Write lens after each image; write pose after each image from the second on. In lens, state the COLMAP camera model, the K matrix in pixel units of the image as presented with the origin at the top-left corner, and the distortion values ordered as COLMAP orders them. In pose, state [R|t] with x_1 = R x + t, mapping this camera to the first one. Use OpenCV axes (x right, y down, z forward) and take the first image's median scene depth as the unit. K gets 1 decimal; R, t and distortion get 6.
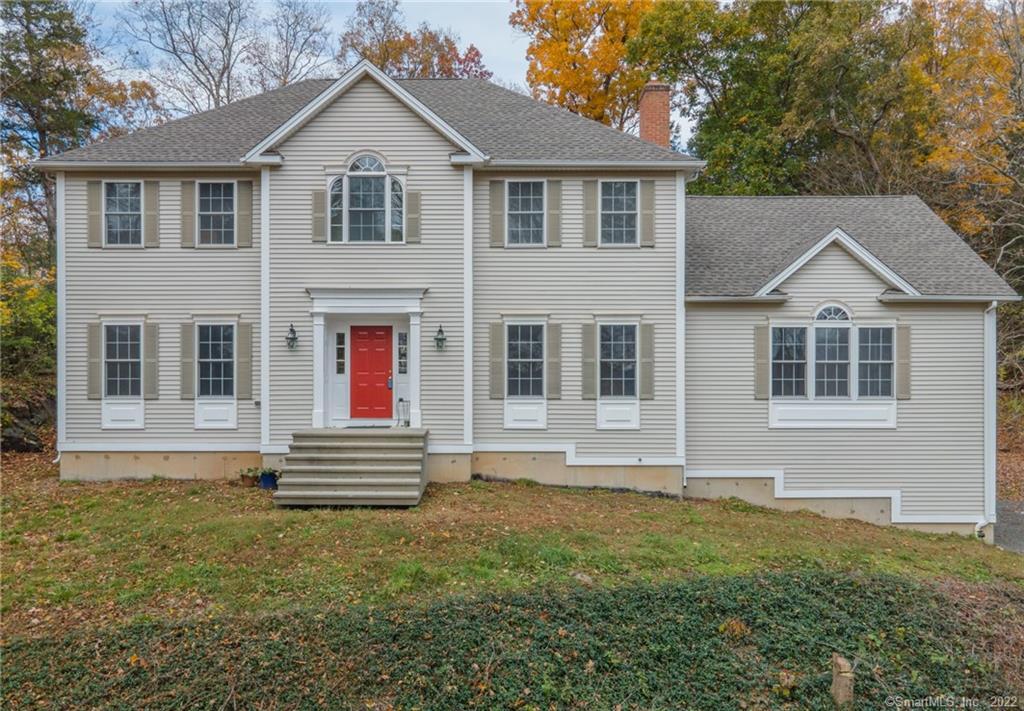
lens RADIAL K [[758.7, 0, 509.9], [0, 758.7, 388.2], [0, 0, 1]] dist [-0.004347, -0.002174]
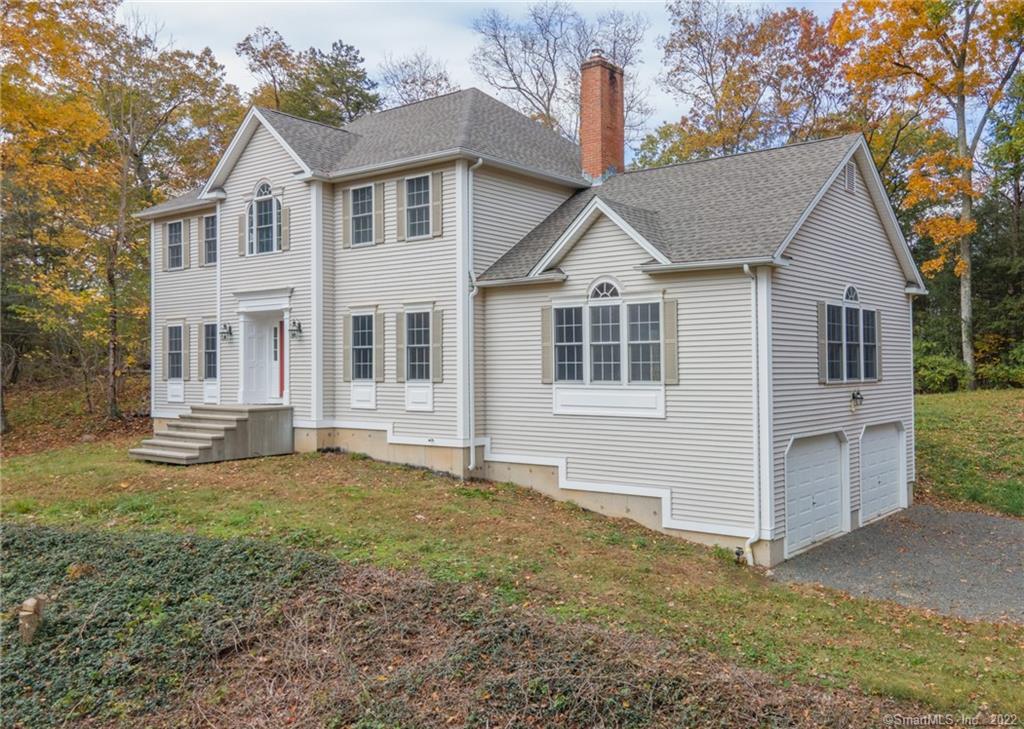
lens RADIAL K [[945.2, 0, 512.0], [0, 945.2, 364.5], [0, 0, 1]] dist [0.011141, -0.001060]
pose [[0.789404, -0.004953, -0.613854, 1.037529], [-0.000226, 0.999965, -0.008359, 0.000507], [0.613874, 0.006737, 0.789376, 0.036274]]
